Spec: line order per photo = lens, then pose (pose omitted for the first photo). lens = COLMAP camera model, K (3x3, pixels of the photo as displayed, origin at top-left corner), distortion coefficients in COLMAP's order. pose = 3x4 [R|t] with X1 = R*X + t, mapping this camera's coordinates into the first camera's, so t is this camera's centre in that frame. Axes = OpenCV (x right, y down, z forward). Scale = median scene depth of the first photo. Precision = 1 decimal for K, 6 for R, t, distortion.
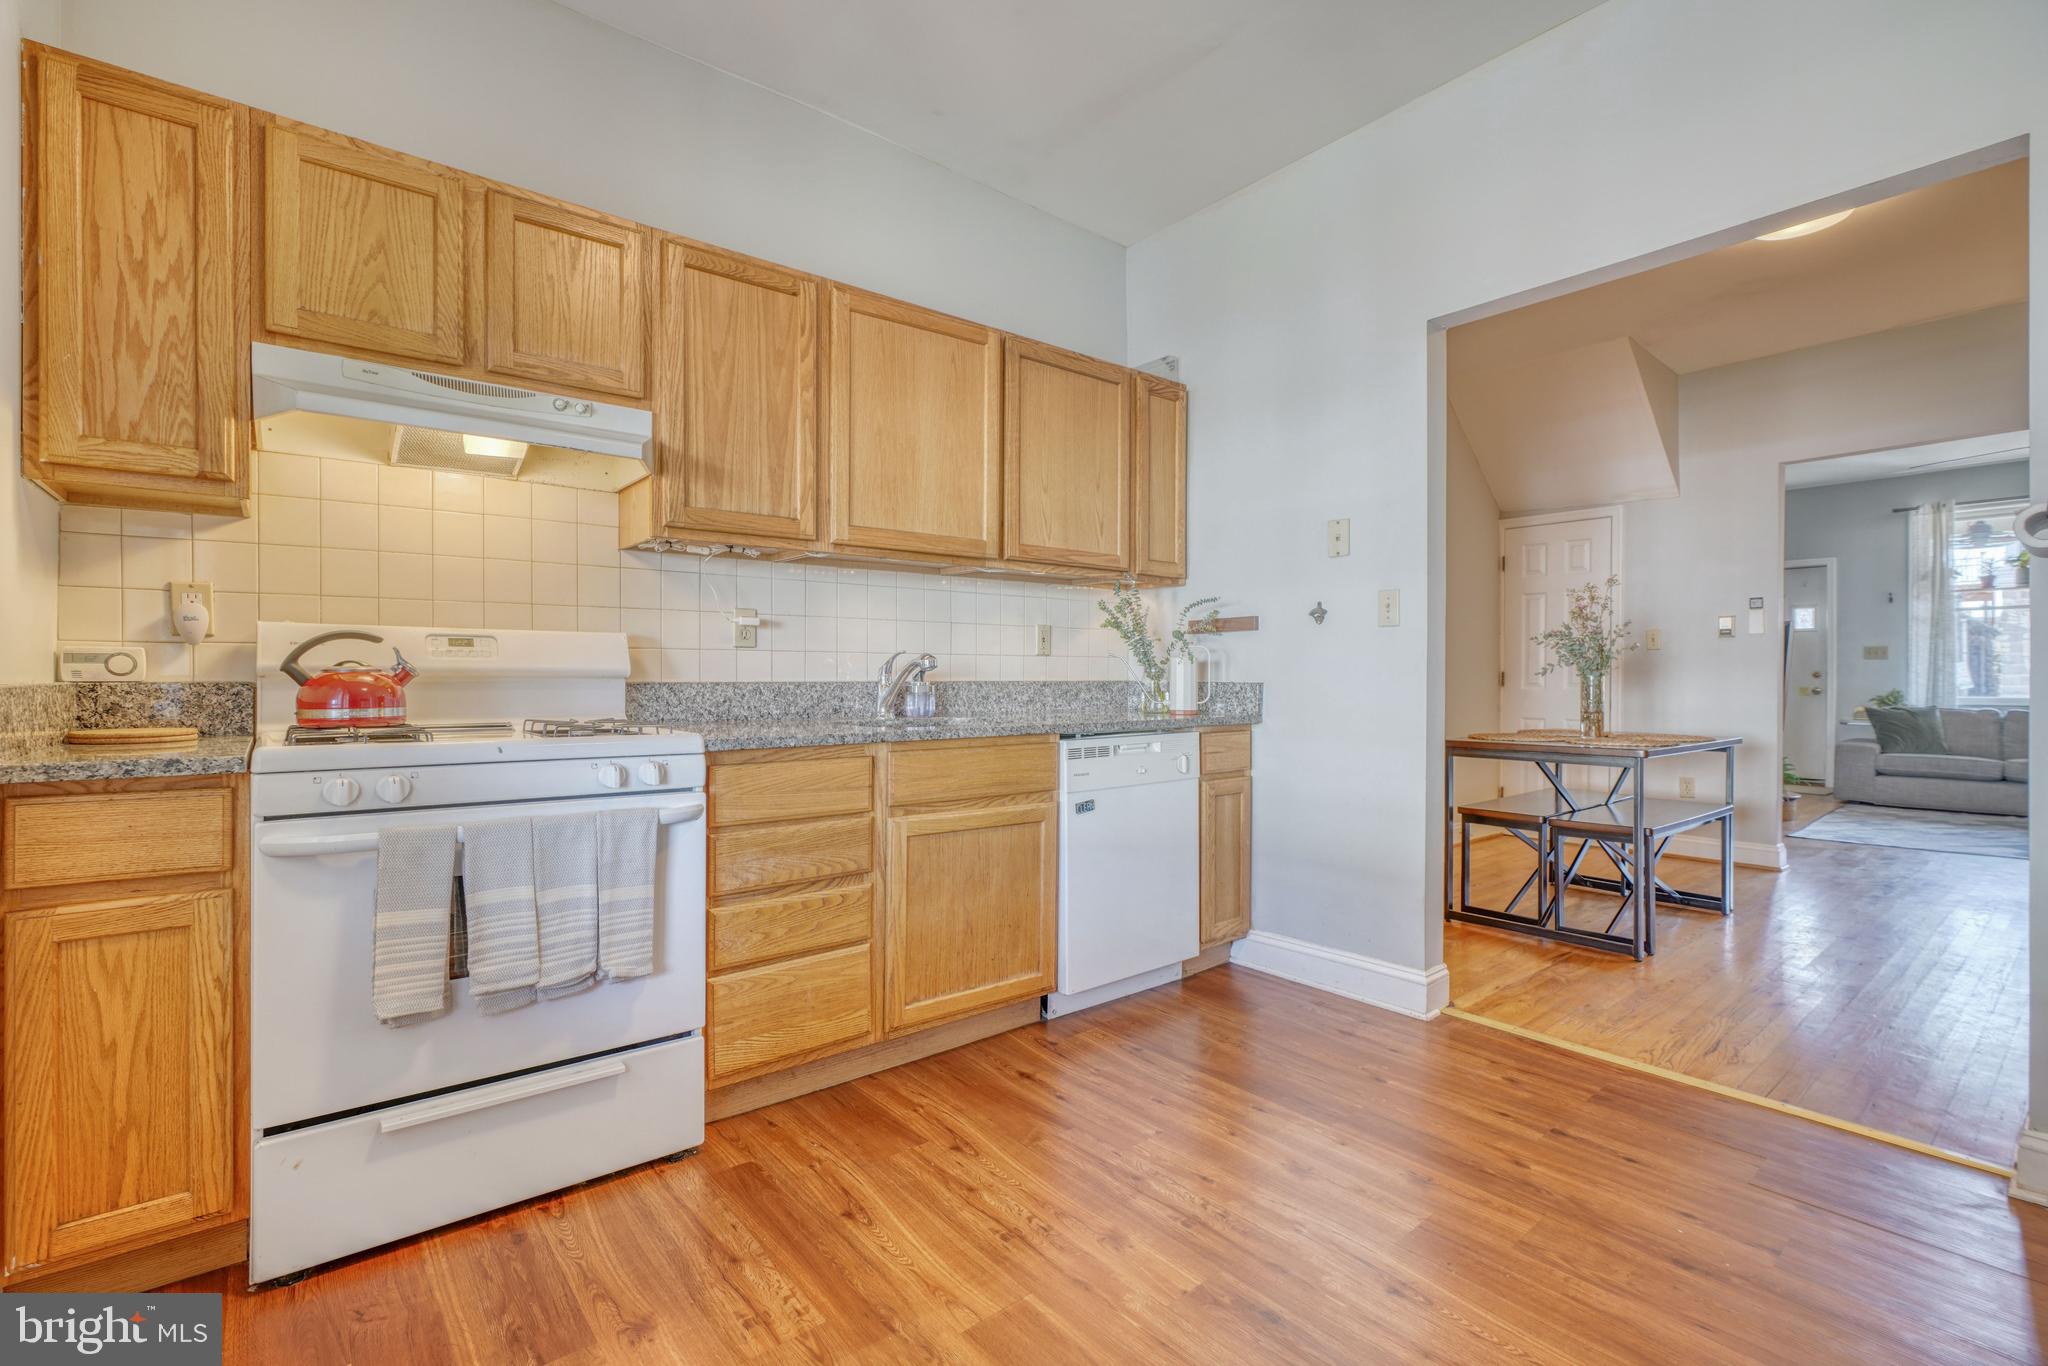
lens RADIAL K [[917.5, 0, 1017.2], [0, 917.5, 680.7], [0, 0, 1]] dist [-0.002204, 0.001585]
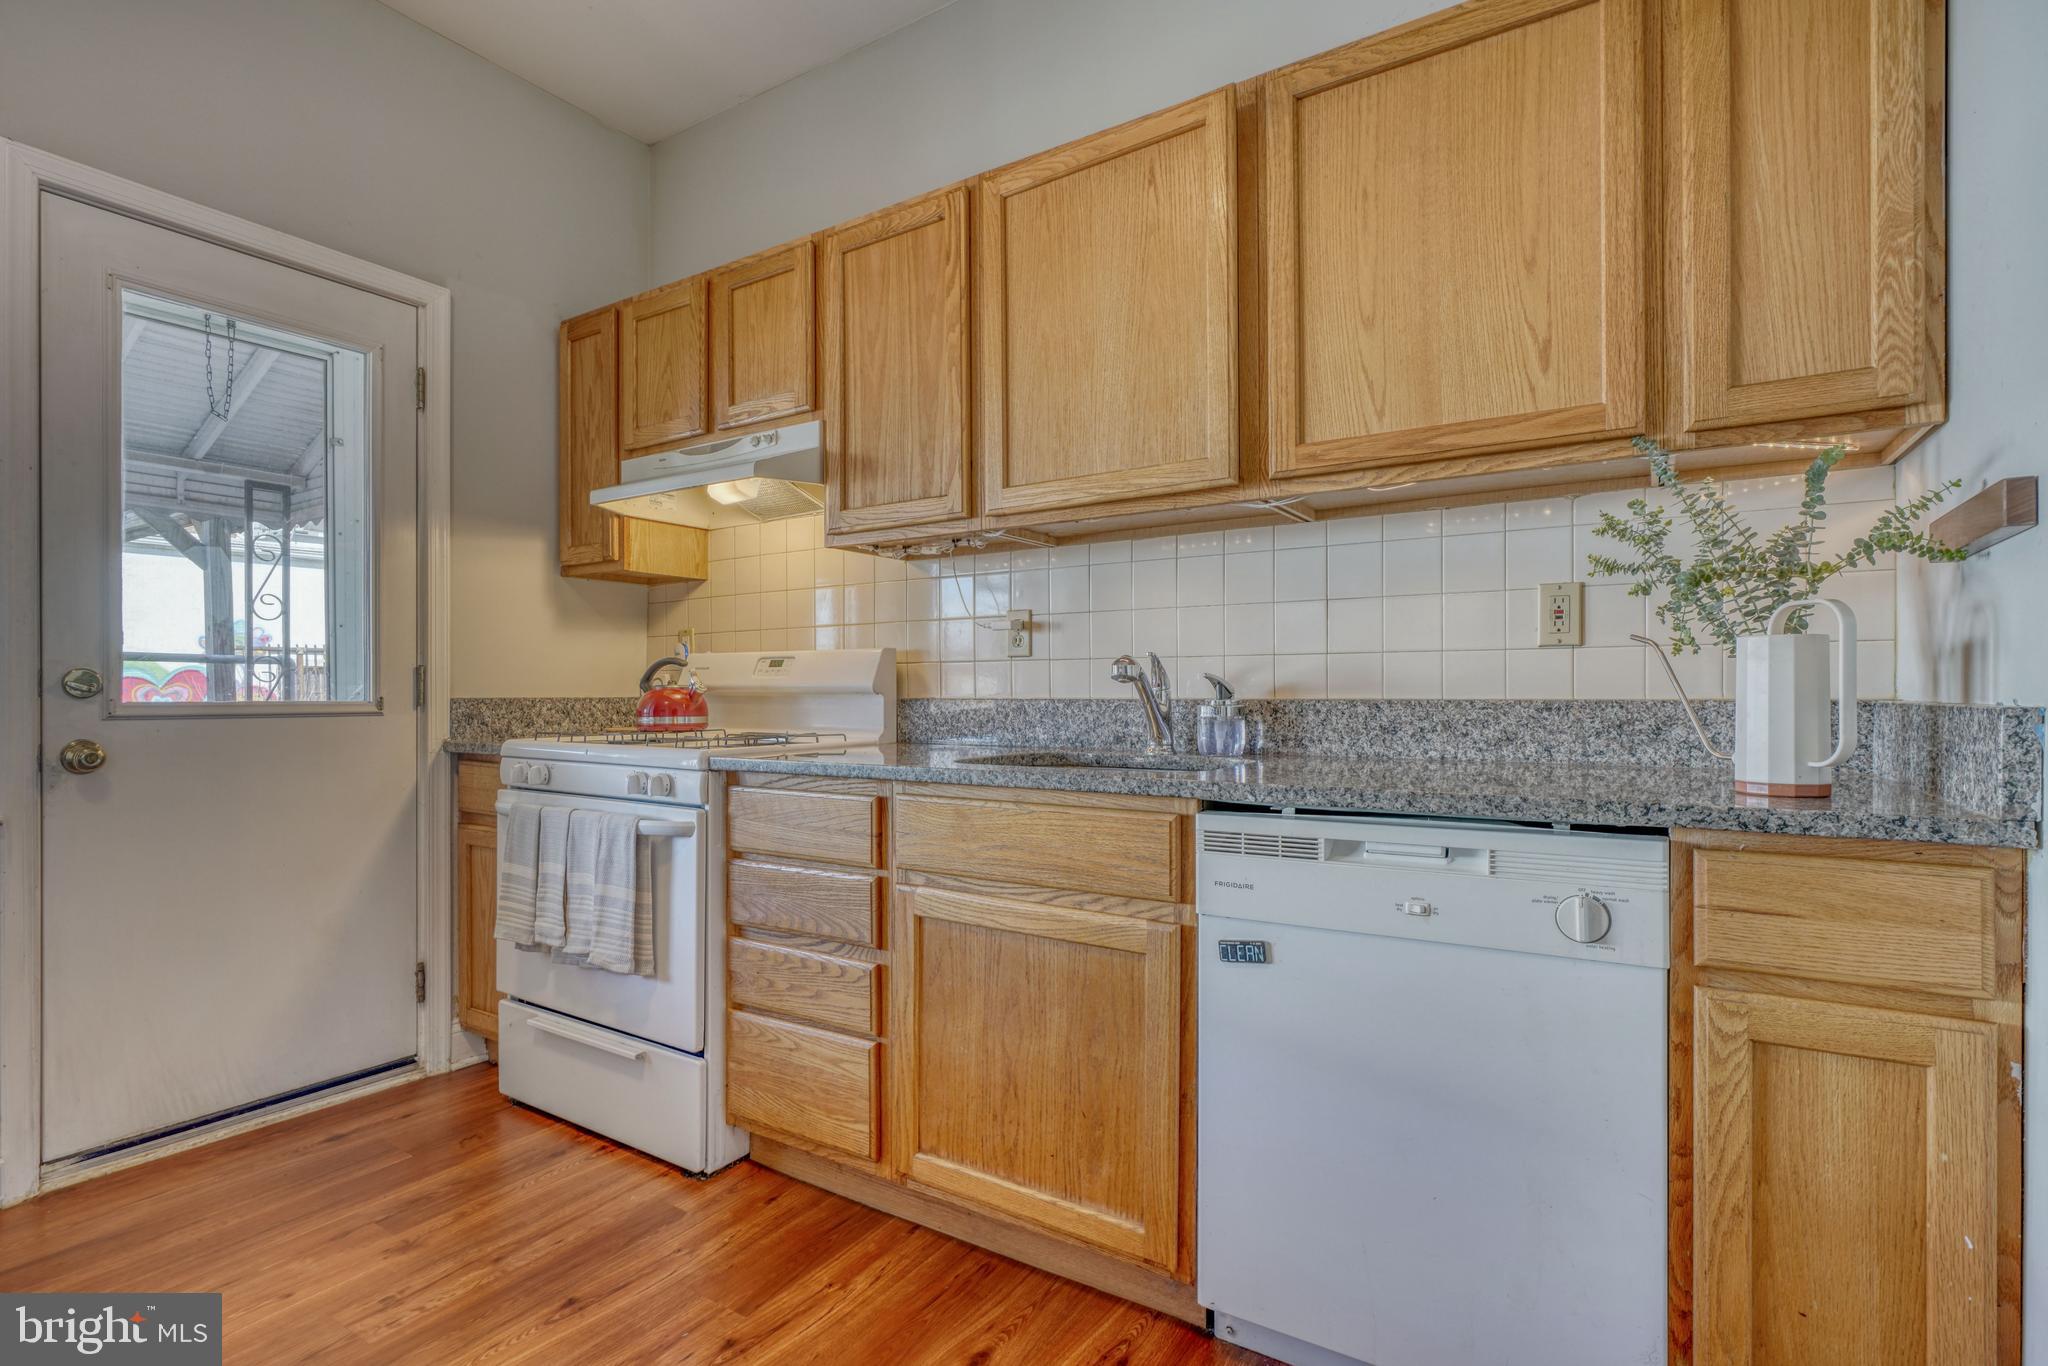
lens RADIAL K [[989.7, 0, 1013.7], [0, 989.7, 696.0], [0, 0, 1]] dist [-0.013475, 0.007109]
pose [[0.308524, -0.002184, -0.951214, 0.733465], [-0.005230, 0.999978, -0.003993, 0.003094], [0.951202, 0.006207, 0.308506, 0.964341]]
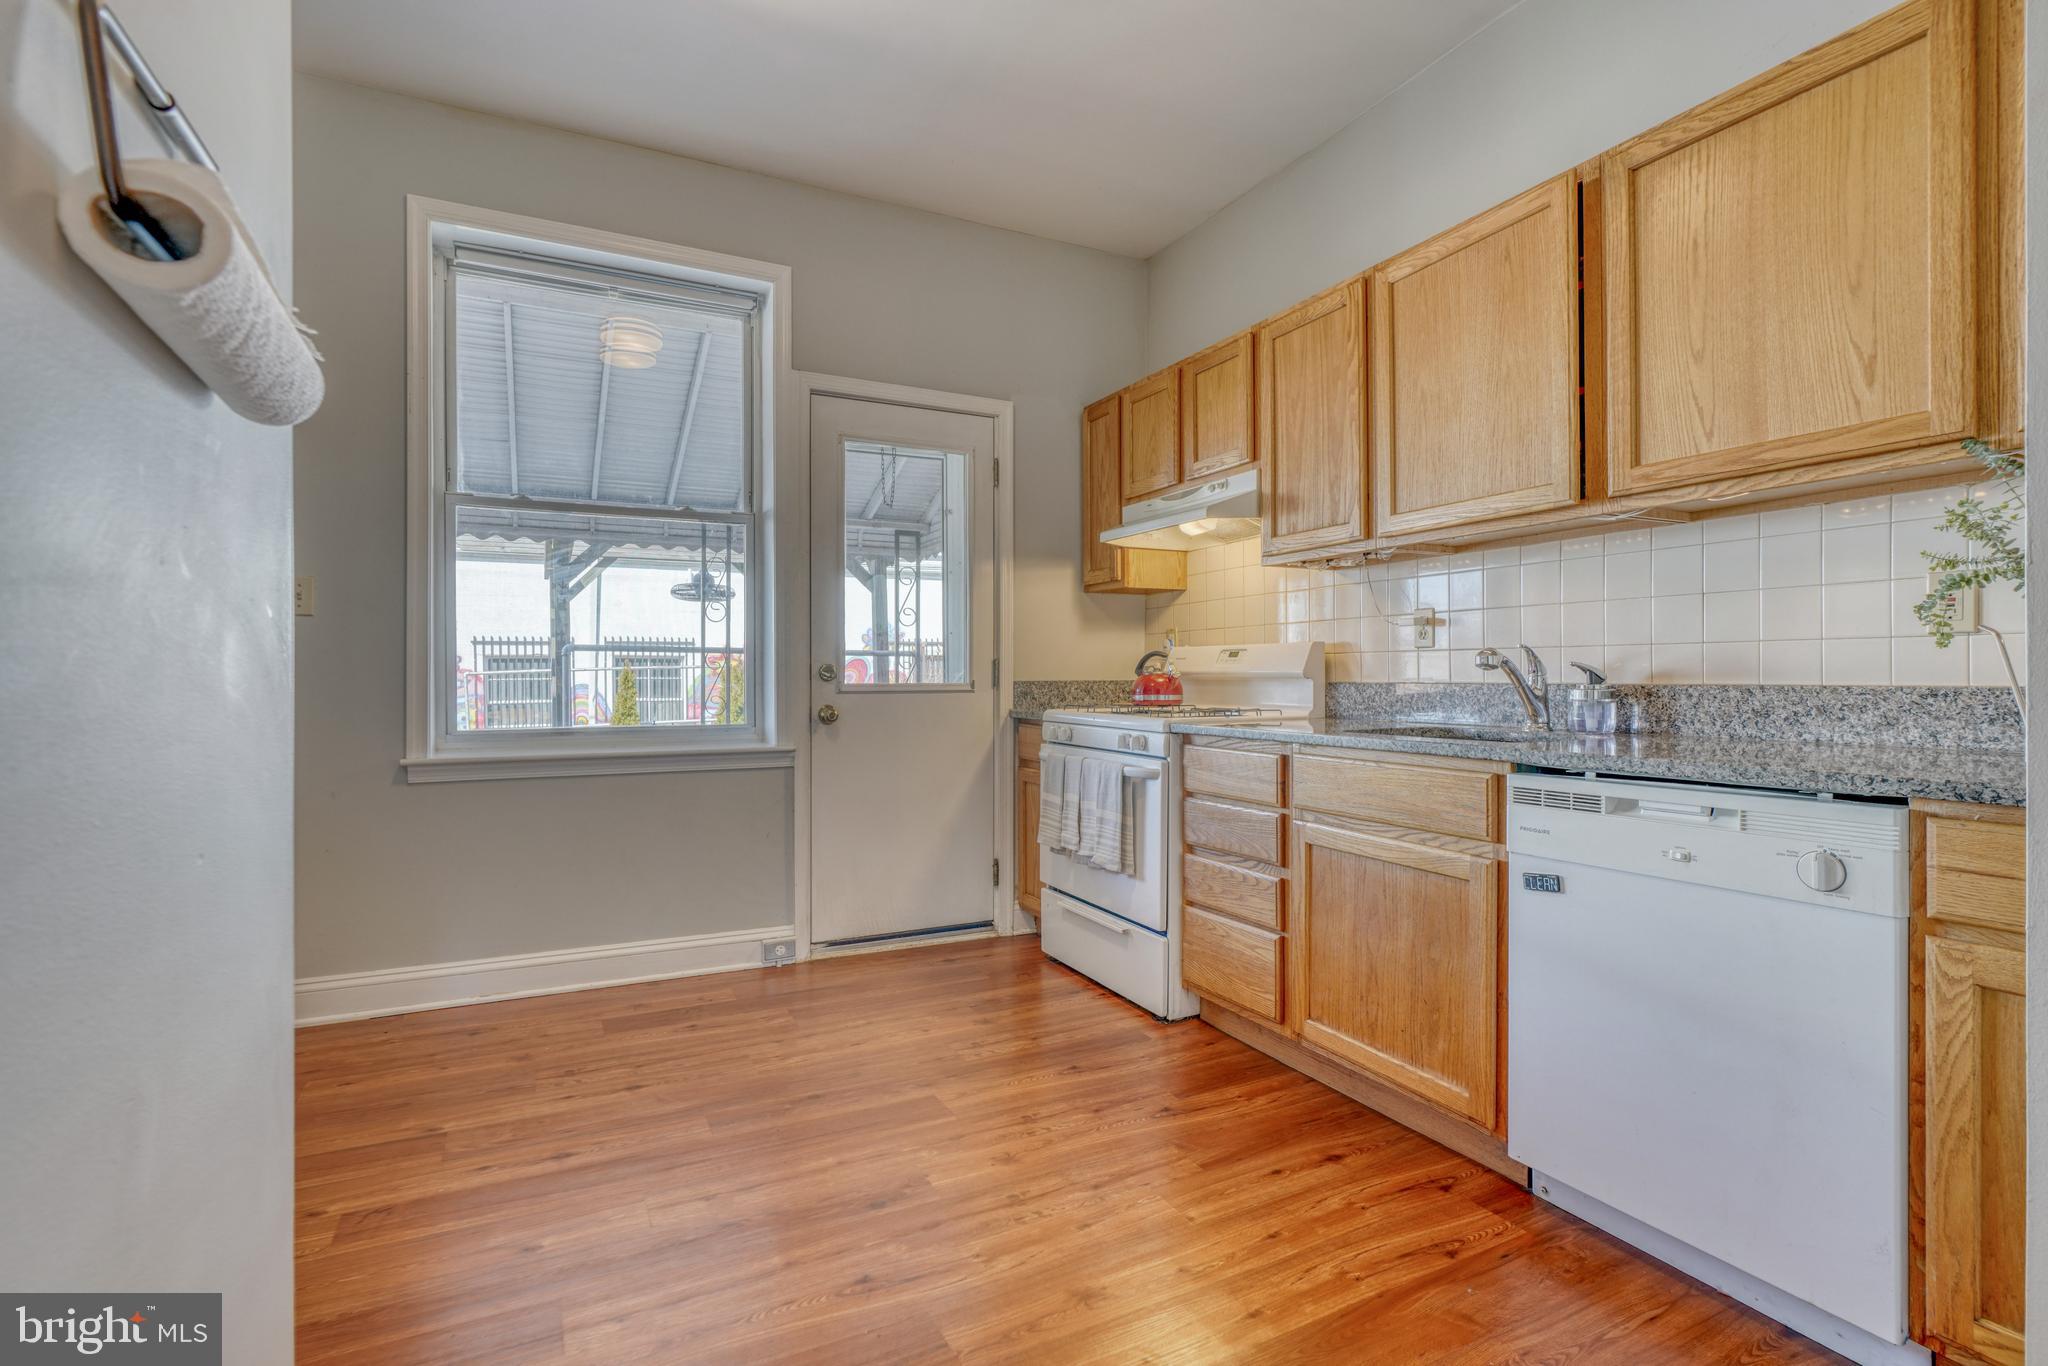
lens RADIAL K [[957.6, 0, 1012.8], [0, 957.6, 677.9], [0, 0, 1]] dist [0.001142, 0.000772]
pose [[-0.215857, -0.001142, -0.976424, 1.076111], [-0.006856, 0.999976, 0.000346, -0.001764], [0.976401, 0.006769, -0.215860, 1.057192]]
